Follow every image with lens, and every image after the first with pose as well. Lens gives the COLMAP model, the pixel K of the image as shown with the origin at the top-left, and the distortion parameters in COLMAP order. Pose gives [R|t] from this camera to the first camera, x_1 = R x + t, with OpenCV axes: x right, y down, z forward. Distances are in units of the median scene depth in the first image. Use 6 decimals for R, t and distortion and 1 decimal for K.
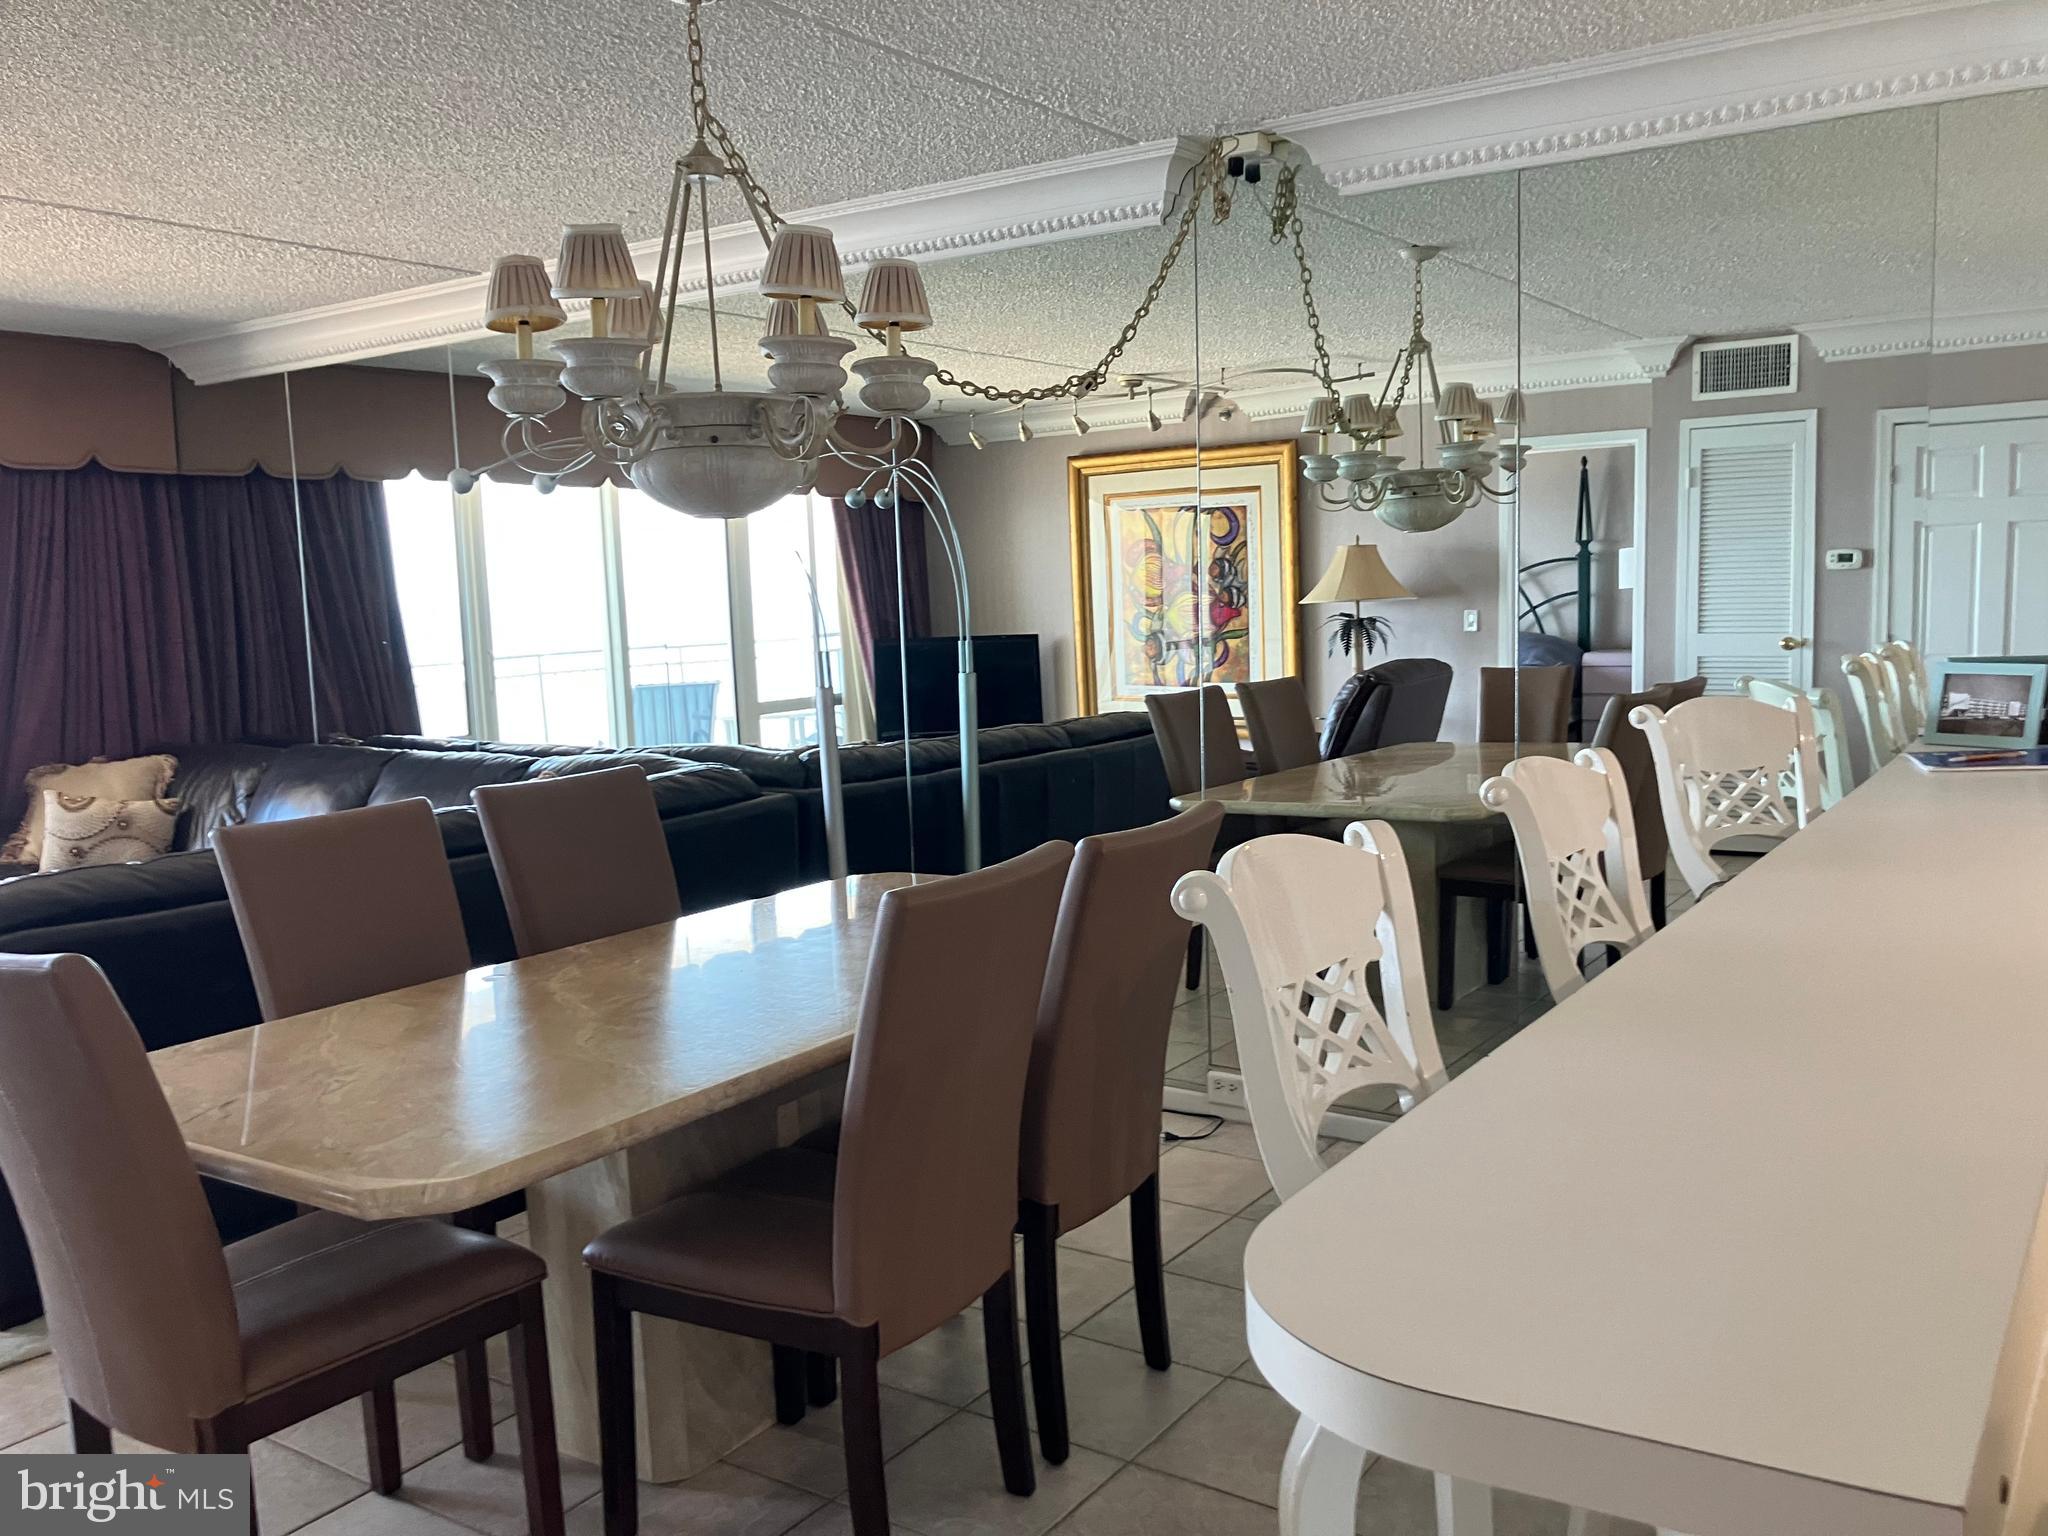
lens RADIAL K [[1678.9, 0, 1049.2], [0, 1678.9, 776.8], [0, 0, 1]] dist [0.017192, -0.018845]
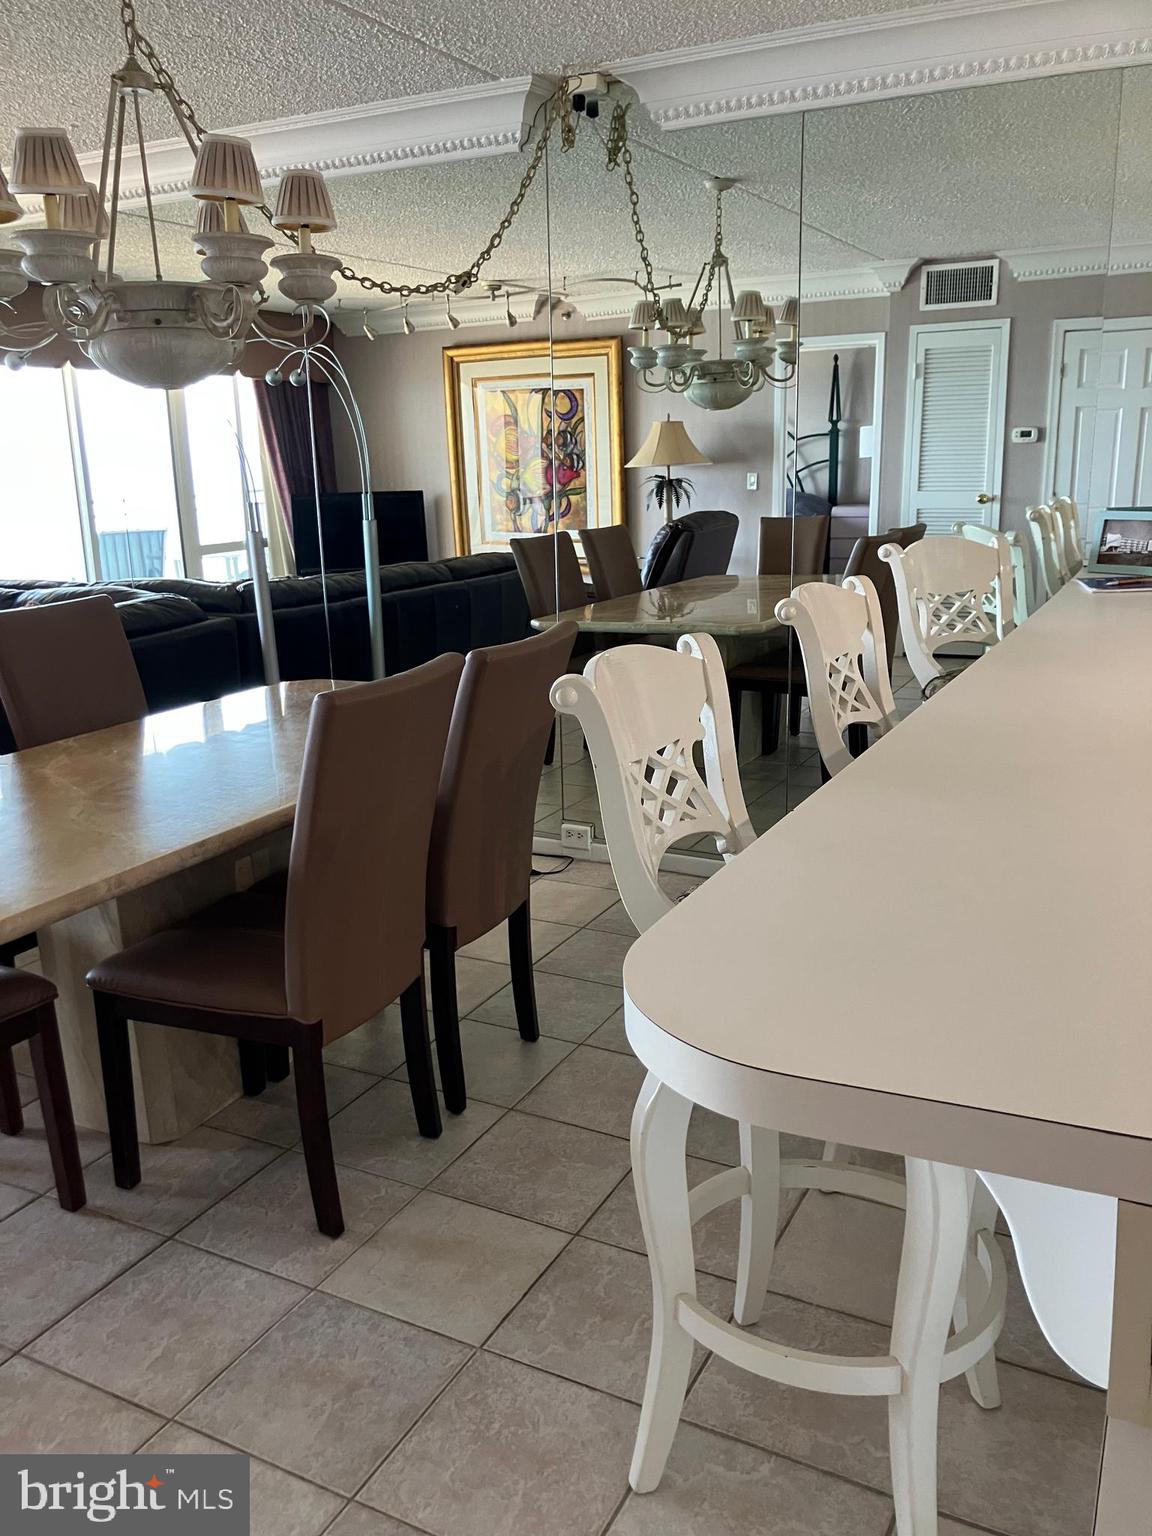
lens RADIAL K [[1259.1, 0, 575.4], [0, 1259.1, 775.2], [0, 0, 1]] dist [0.017192, -0.018845]
pose [[0.993598, -0.022397, 0.110733, -0.004000], [0.007191, 0.990702, 0.135857, 0.000823], [-0.112746, -0.134191, 0.984521, 0.013660]]
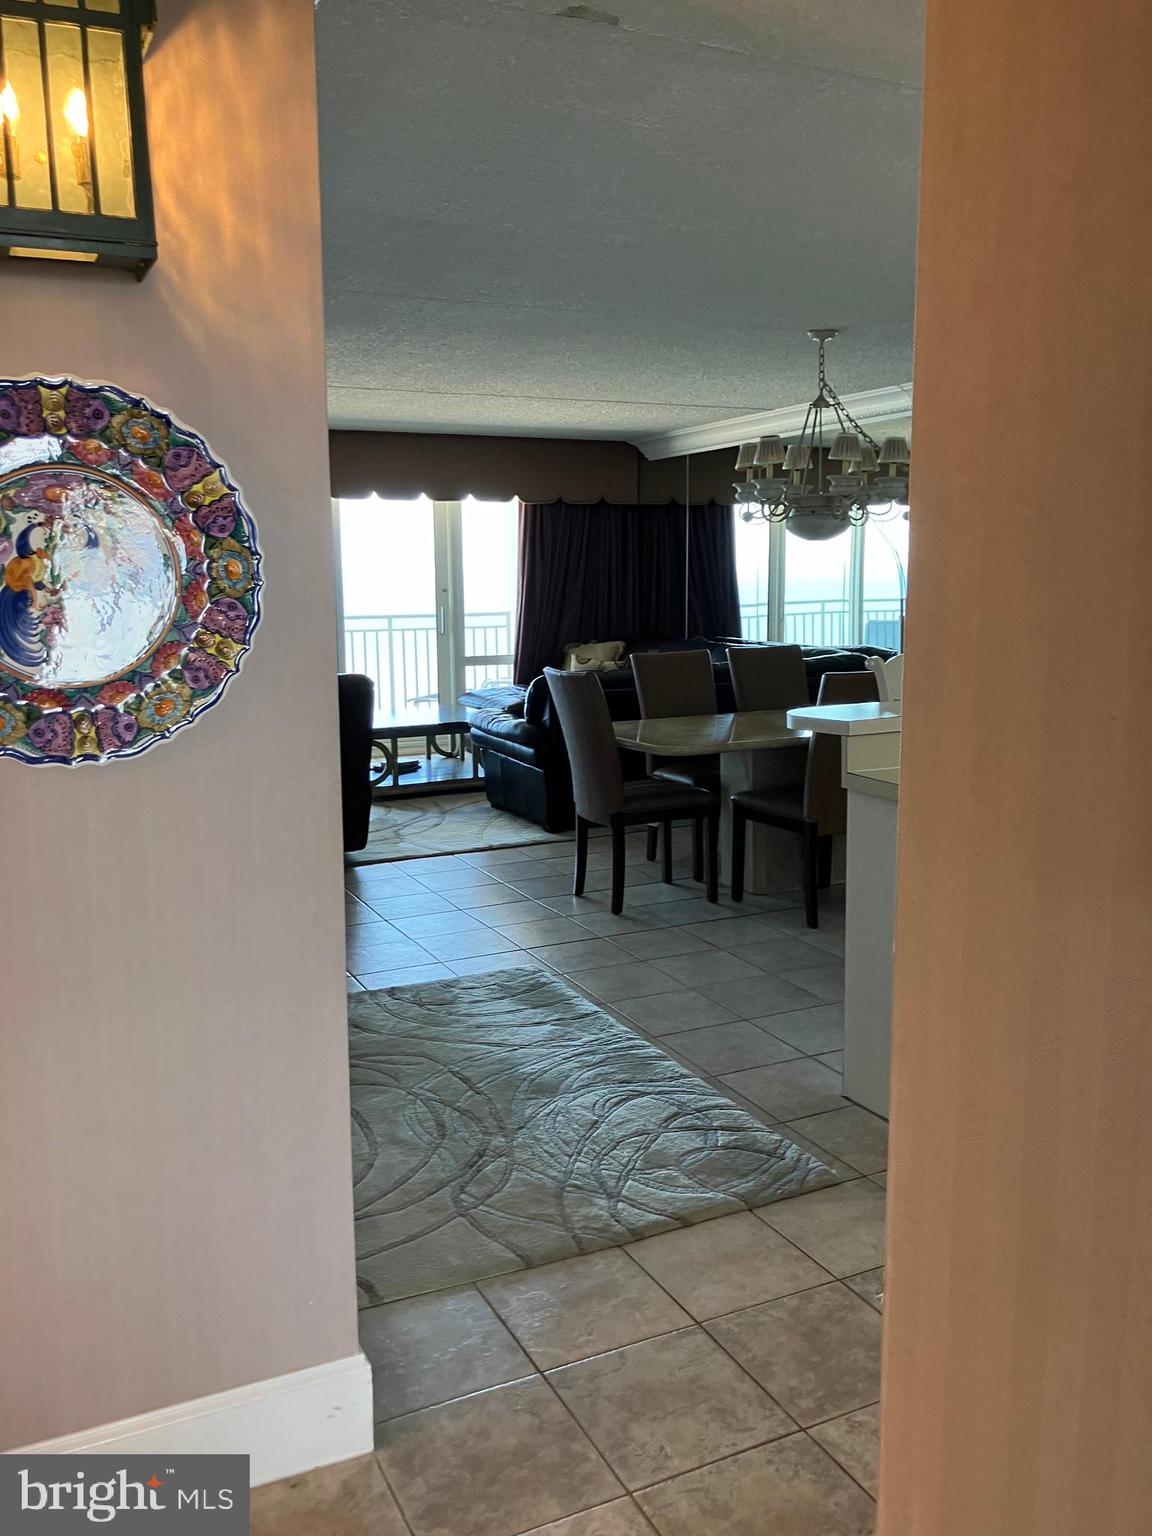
lens RADIAL K [[1259.1, 0, 546.2], [0, 1259.1, 770.1], [0, 0, 1]] dist [0.017192, -0.018845]
pose [[0.853232, 0.101972, -0.511466, 0.246412], [-0.073794, 0.994437, 0.075159, 0.041523], [0.516285, -0.026385, 0.856010, -0.454393]]
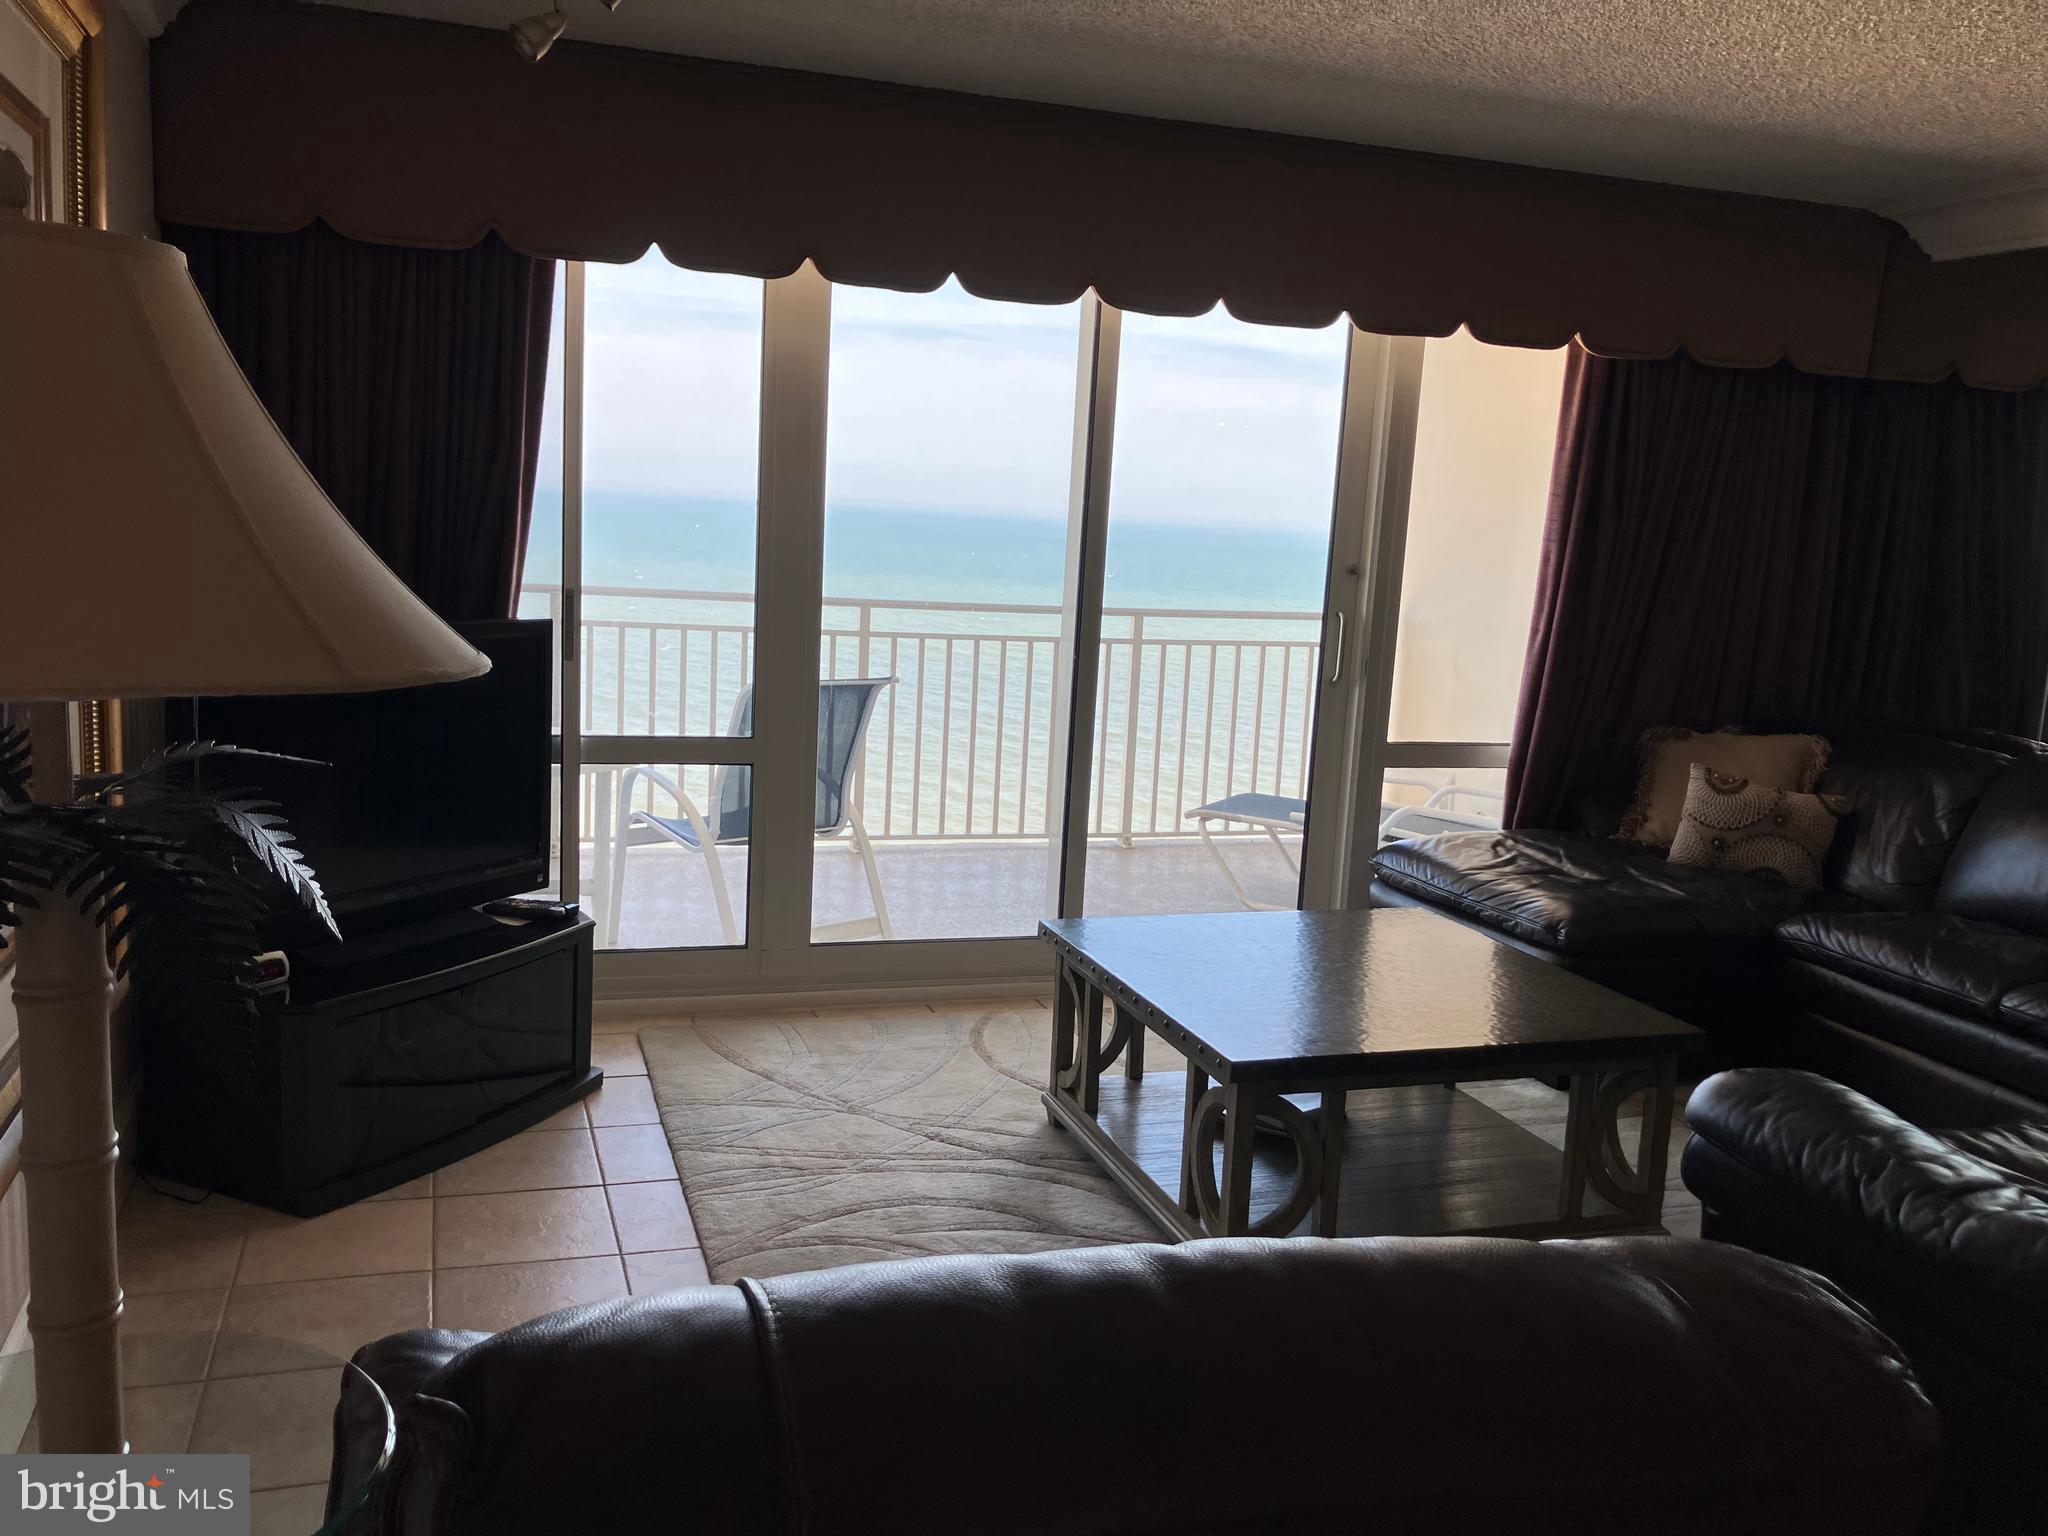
lens RADIAL K [[1678.9, 0, 991.7], [0, 1678.9, 771.2], [0, 0, 1]] dist [0.017192, -0.018845]
pose [[0.780829, 0.161273, -0.603571, -0.403320], [-0.140307, 0.986696, 0.082131, -0.007940], [0.608786, 0.020555, 0.793068, 0.163764]]
